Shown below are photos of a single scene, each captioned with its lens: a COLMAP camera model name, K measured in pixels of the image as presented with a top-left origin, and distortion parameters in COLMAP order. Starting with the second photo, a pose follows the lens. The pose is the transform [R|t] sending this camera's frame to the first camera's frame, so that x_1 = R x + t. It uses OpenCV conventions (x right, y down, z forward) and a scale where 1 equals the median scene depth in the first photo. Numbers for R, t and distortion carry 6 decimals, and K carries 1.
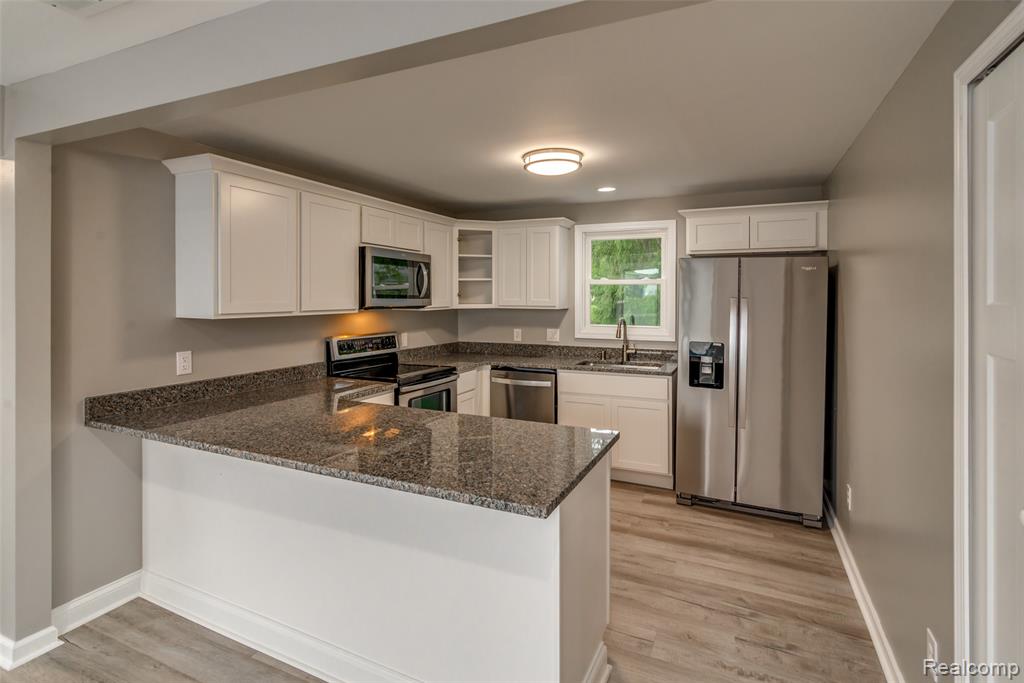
lens RADIAL K [[520.2, 0, 502.8], [0, 520.2, 302.7], [0, 0, 1]] dist [0.007114, 0.000157]
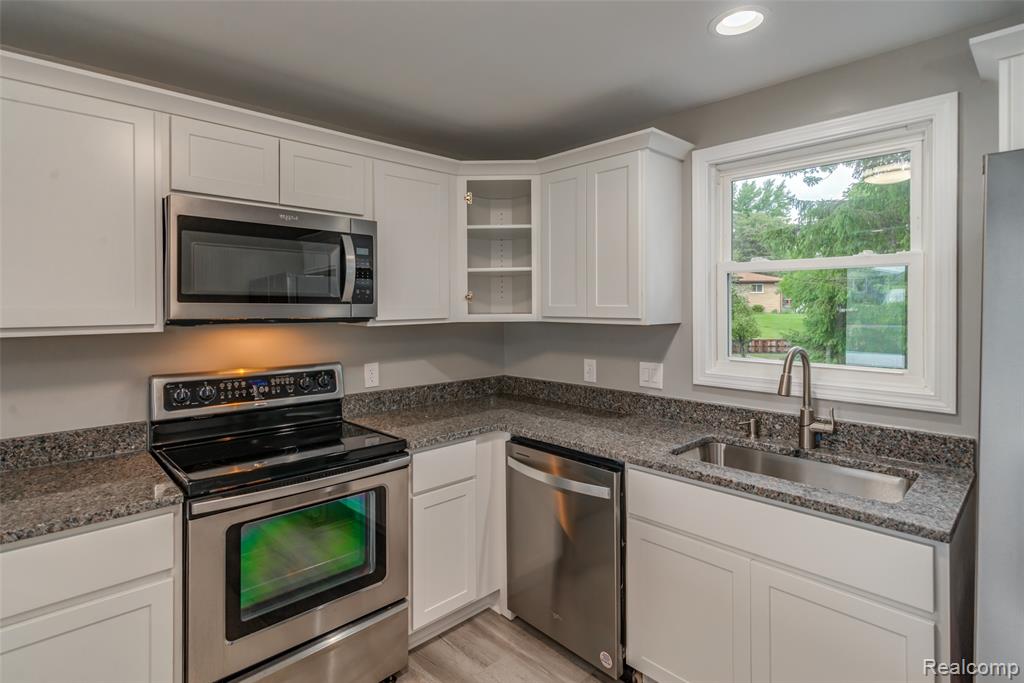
lens RADIAL K [[520.2, 0, 499.3], [0, 520.2, 311.6], [0, 0, 1]] dist [0.007114, 0.000157]
pose [[0.929602, -0.000723, -0.368564, 0.156842], [0.000507, 1.000000, -0.000683, 0.000419], [0.368565, 0.000448, 0.929602, 0.505720]]
